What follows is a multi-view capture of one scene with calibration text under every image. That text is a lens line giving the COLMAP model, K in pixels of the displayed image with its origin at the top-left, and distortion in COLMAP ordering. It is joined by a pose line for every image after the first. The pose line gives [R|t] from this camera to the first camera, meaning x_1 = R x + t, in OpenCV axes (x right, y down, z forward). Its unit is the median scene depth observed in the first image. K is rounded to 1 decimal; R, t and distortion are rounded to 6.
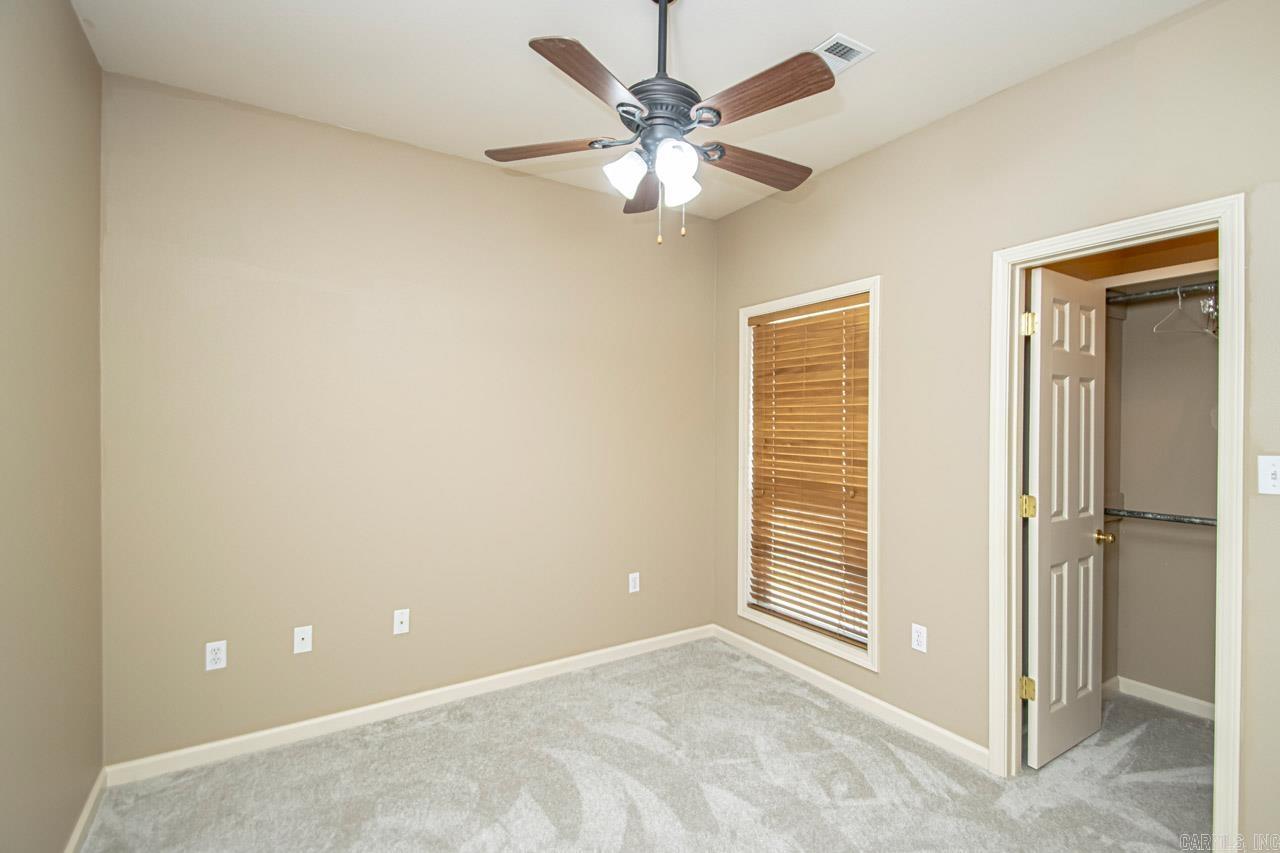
lens RADIAL K [[594.8, 0, 651.1], [0, 594.8, 427.3], [0, 0, 1]] dist [0.019977, -0.019869]
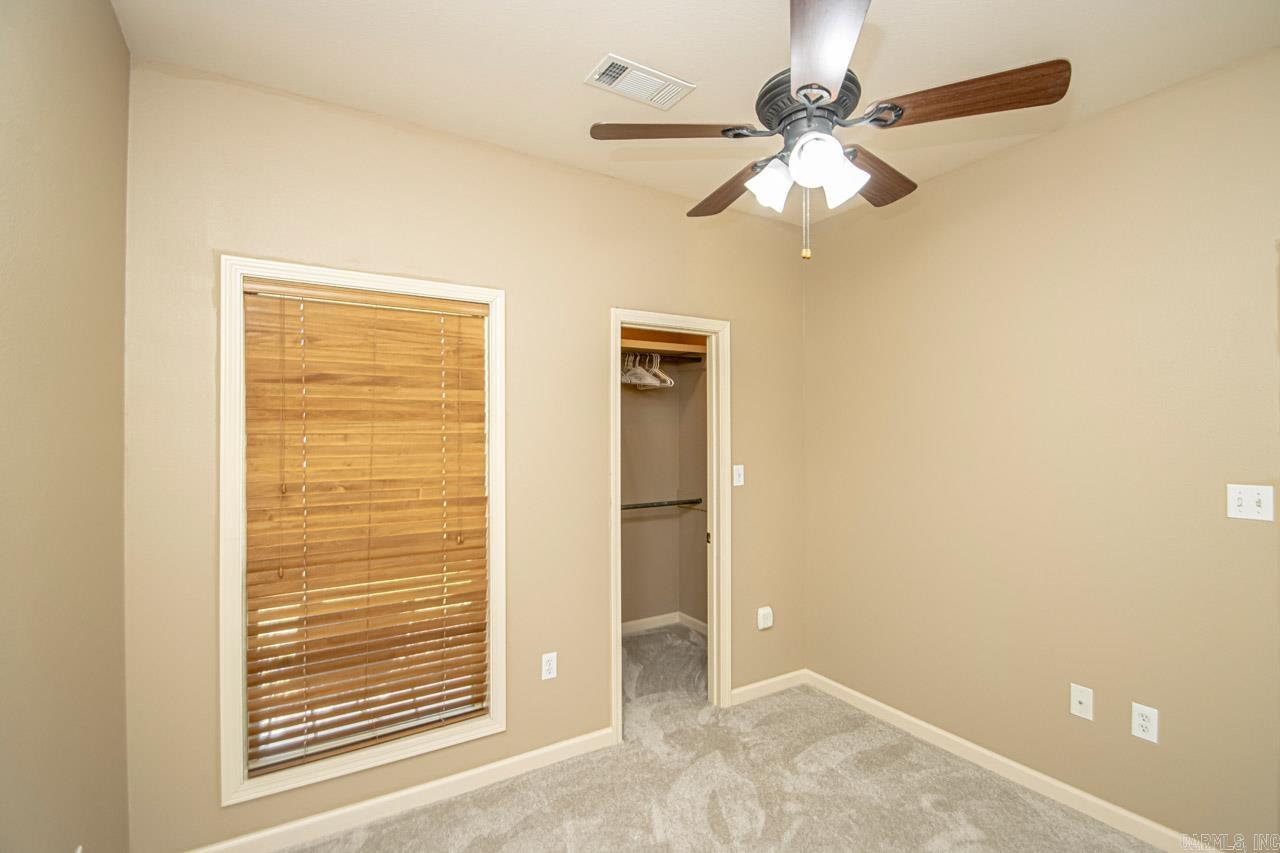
lens RADIAL K [[594.8, 0, 651.1], [0, 594.8, 427.3], [0, 0, 1]] dist [0.019977, -0.019869]
pose [[0.001840, 0.004062, 0.999990, -0.492442], [0.010528, 0.999936, -0.004081, -0.038066], [-0.999943, 0.010535, 0.001797, 0.728182]]
